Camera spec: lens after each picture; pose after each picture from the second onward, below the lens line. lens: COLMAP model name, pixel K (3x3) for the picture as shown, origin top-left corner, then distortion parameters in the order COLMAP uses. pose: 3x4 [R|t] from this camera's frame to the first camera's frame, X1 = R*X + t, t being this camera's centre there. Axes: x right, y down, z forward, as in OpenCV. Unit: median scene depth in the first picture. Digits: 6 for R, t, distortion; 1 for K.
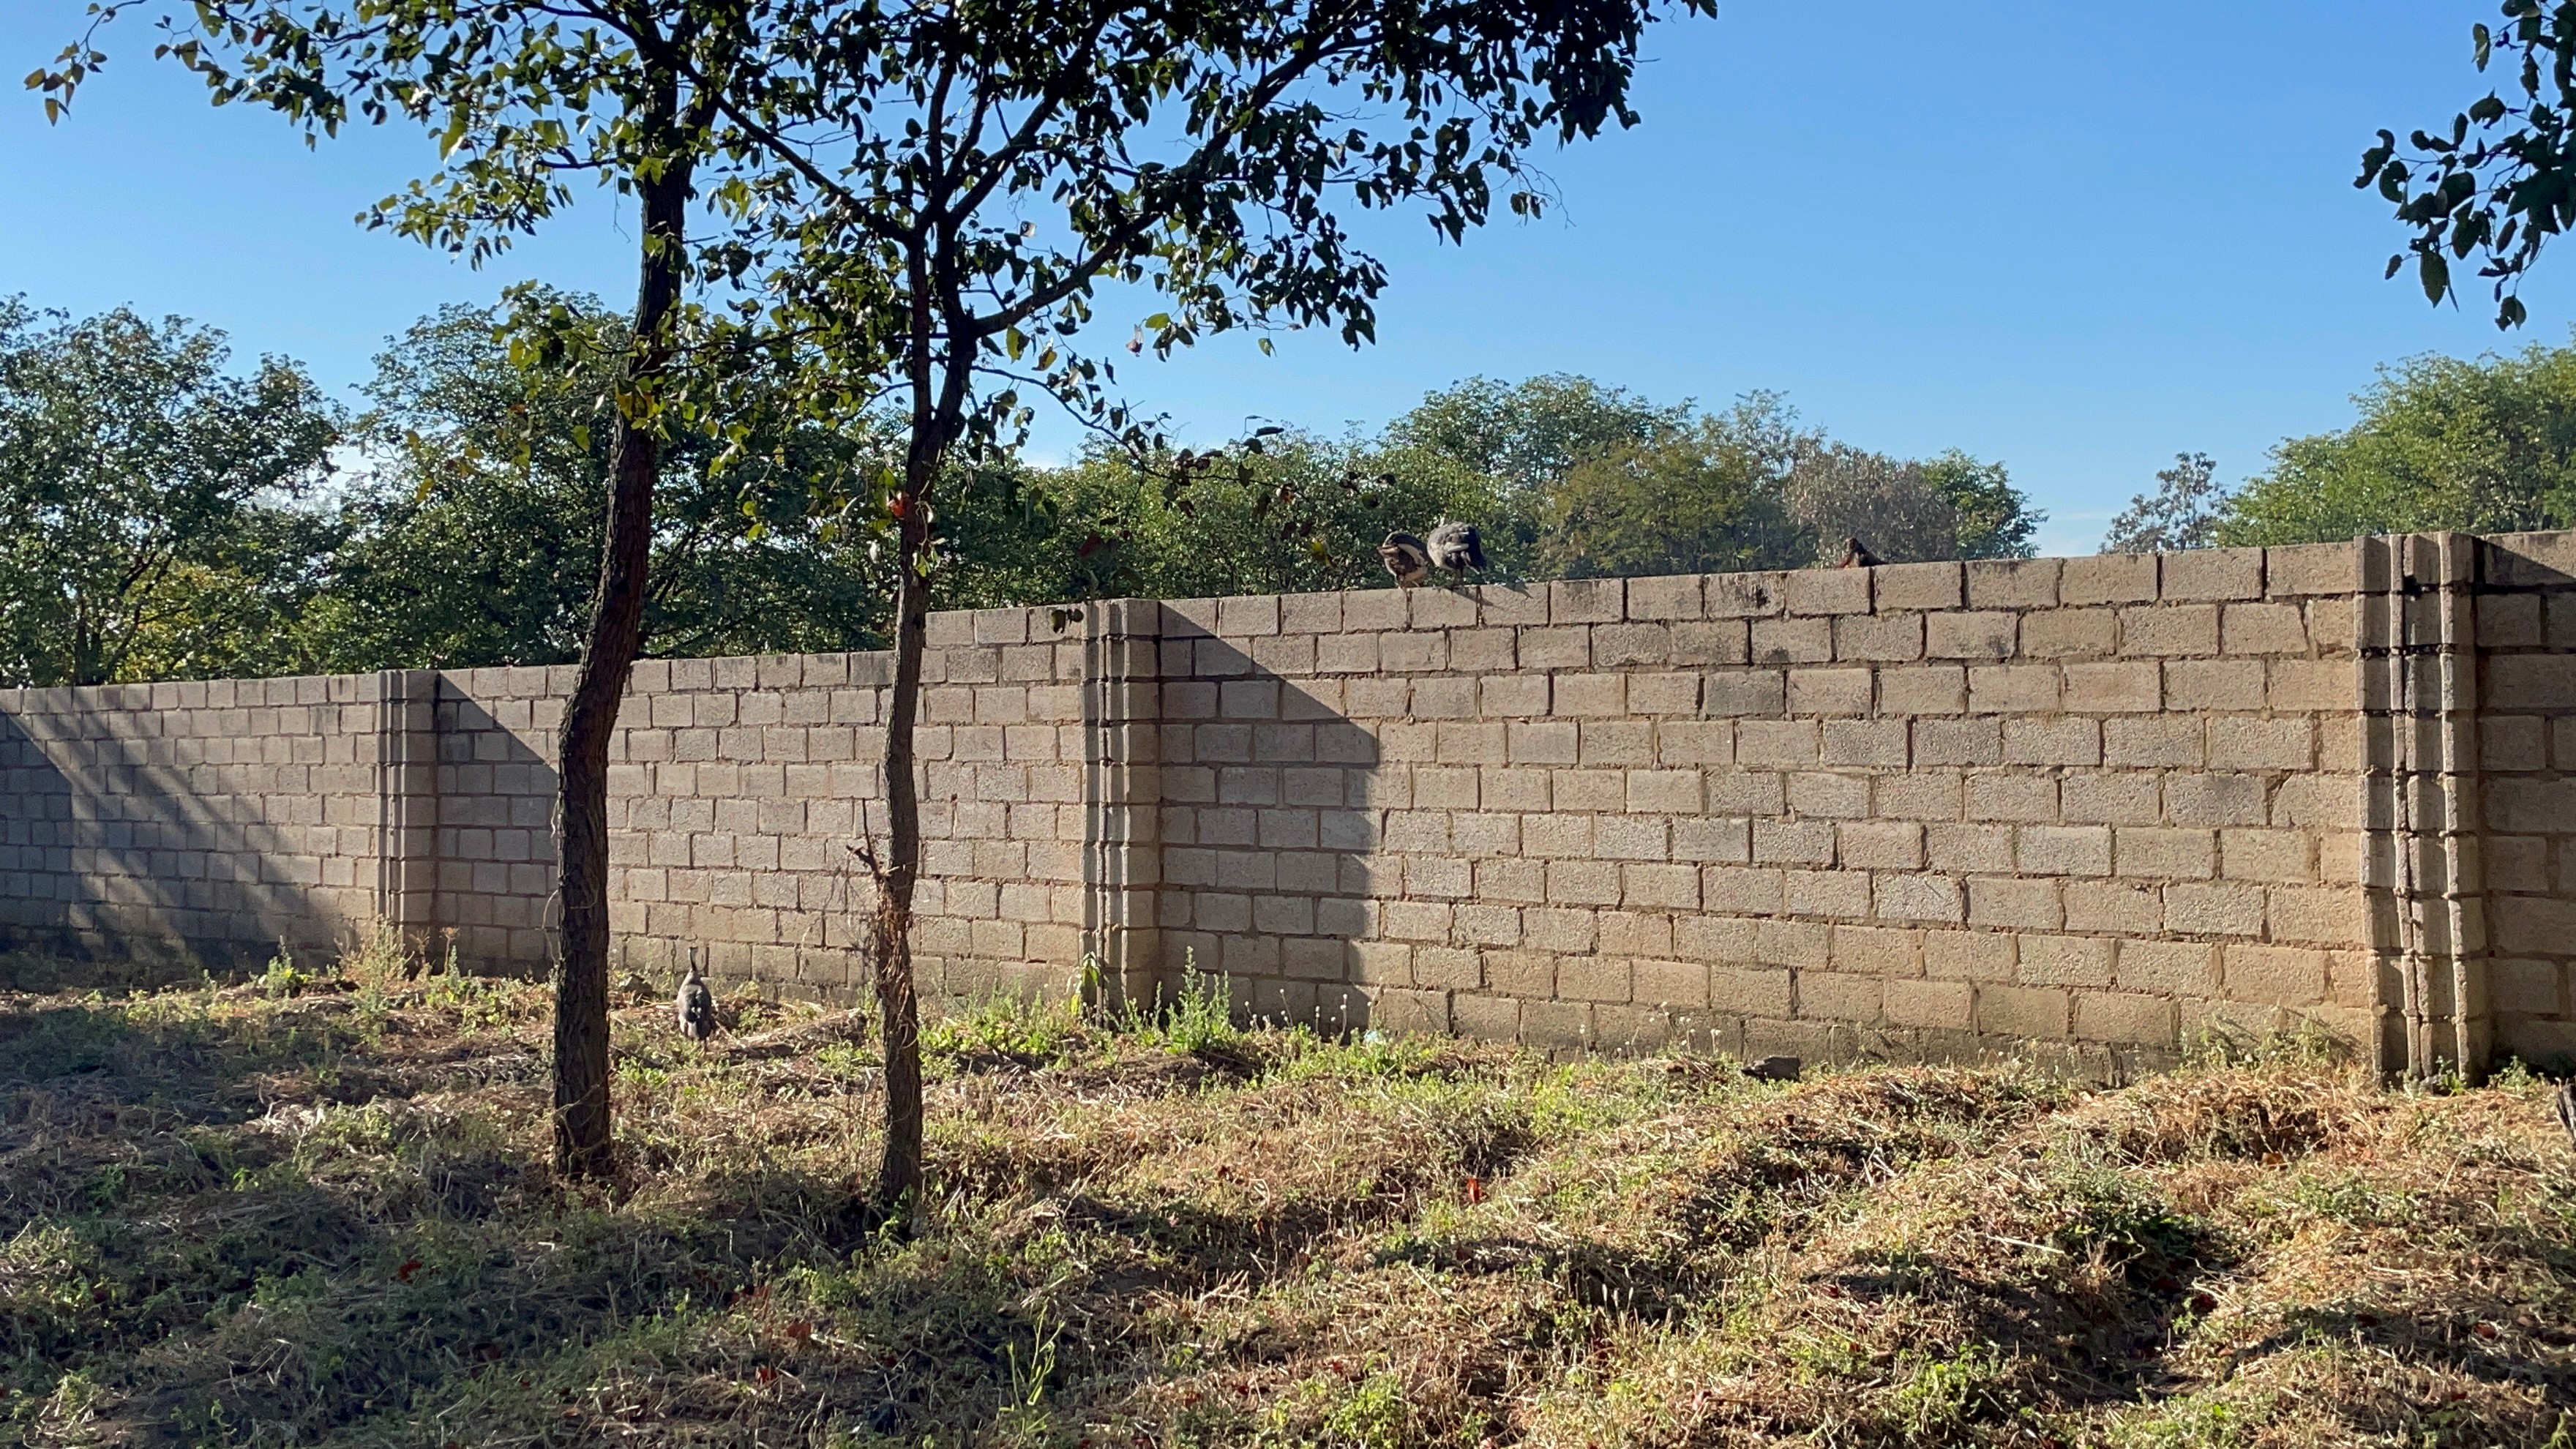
lens RADIAL K [[2751.2, 0, 1292.6], [0, 2751.2, 660.5], [0, 0, 1]] dist [0.069700, -0.006843]
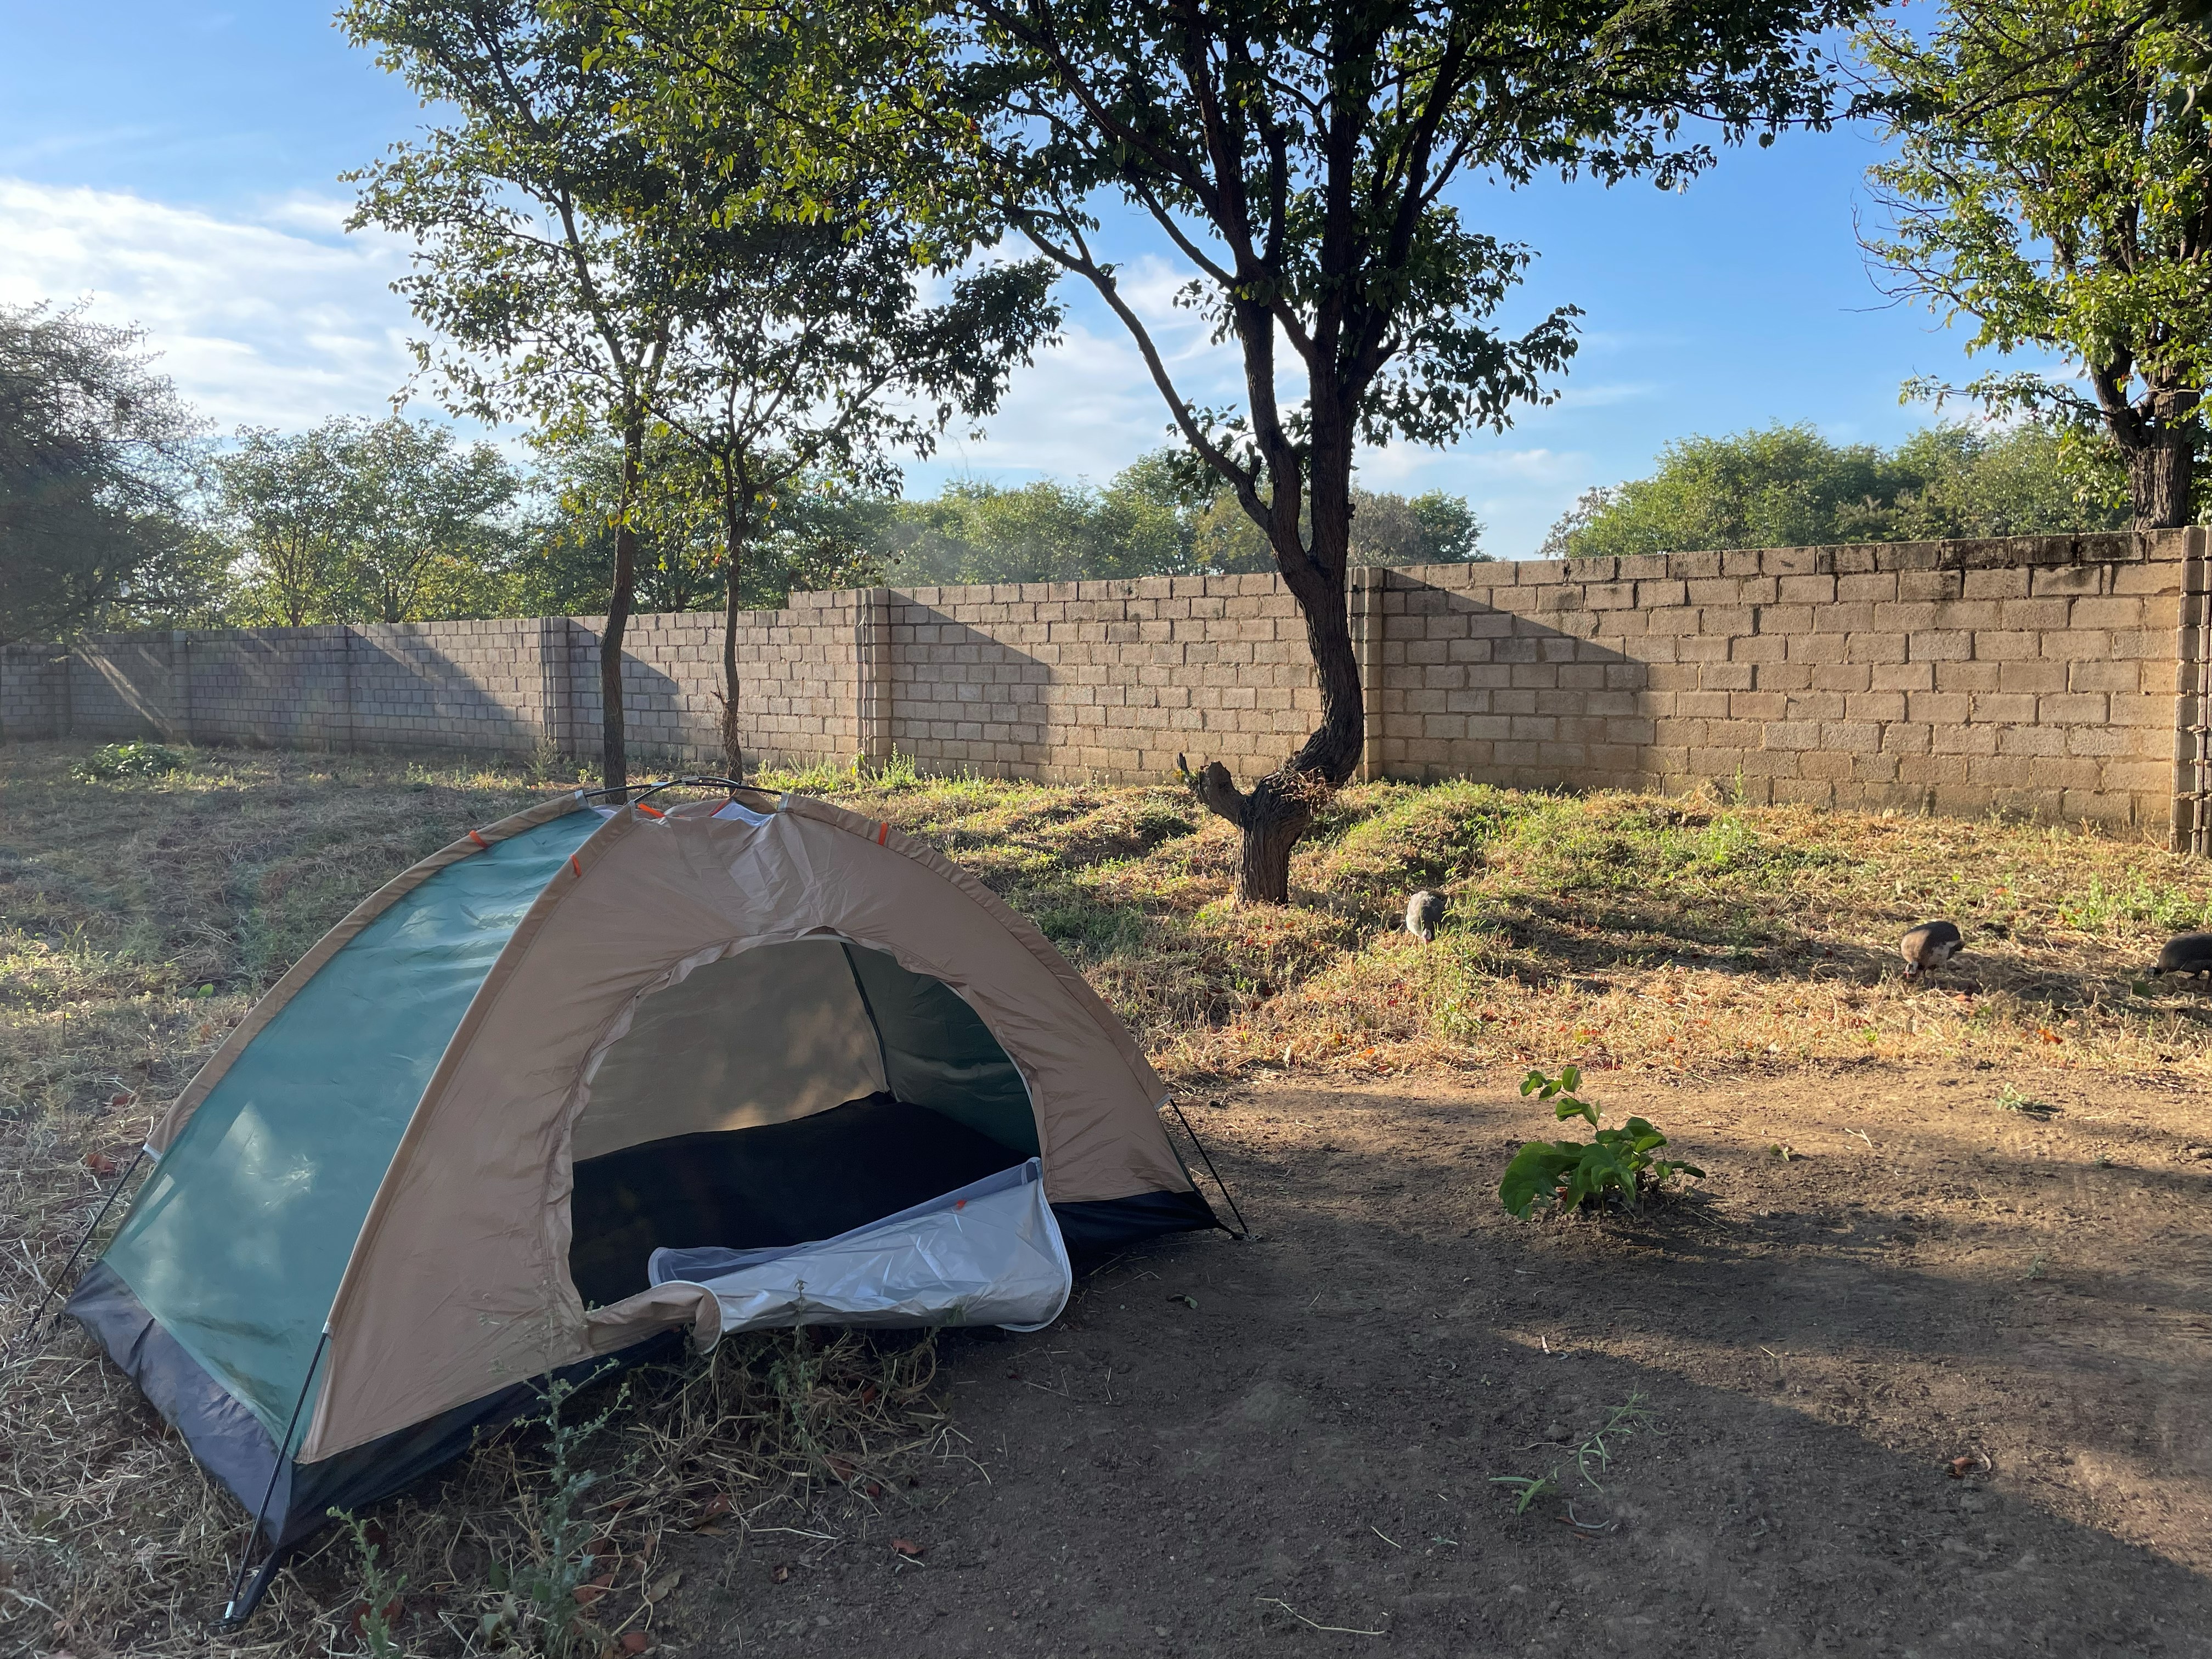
lens RADIAL K [[1592.2, 0, 1094.9], [0, 1592.2, 840.9], [0, 0, 1]] dist [0.099852, -0.126788]
pose [[0.999995, 0.000925, 0.003166, 0.113547], [-0.001371, 0.989572, 0.144030, -0.006539], [-0.003000, -0.144034, 0.989568, -0.300675]]
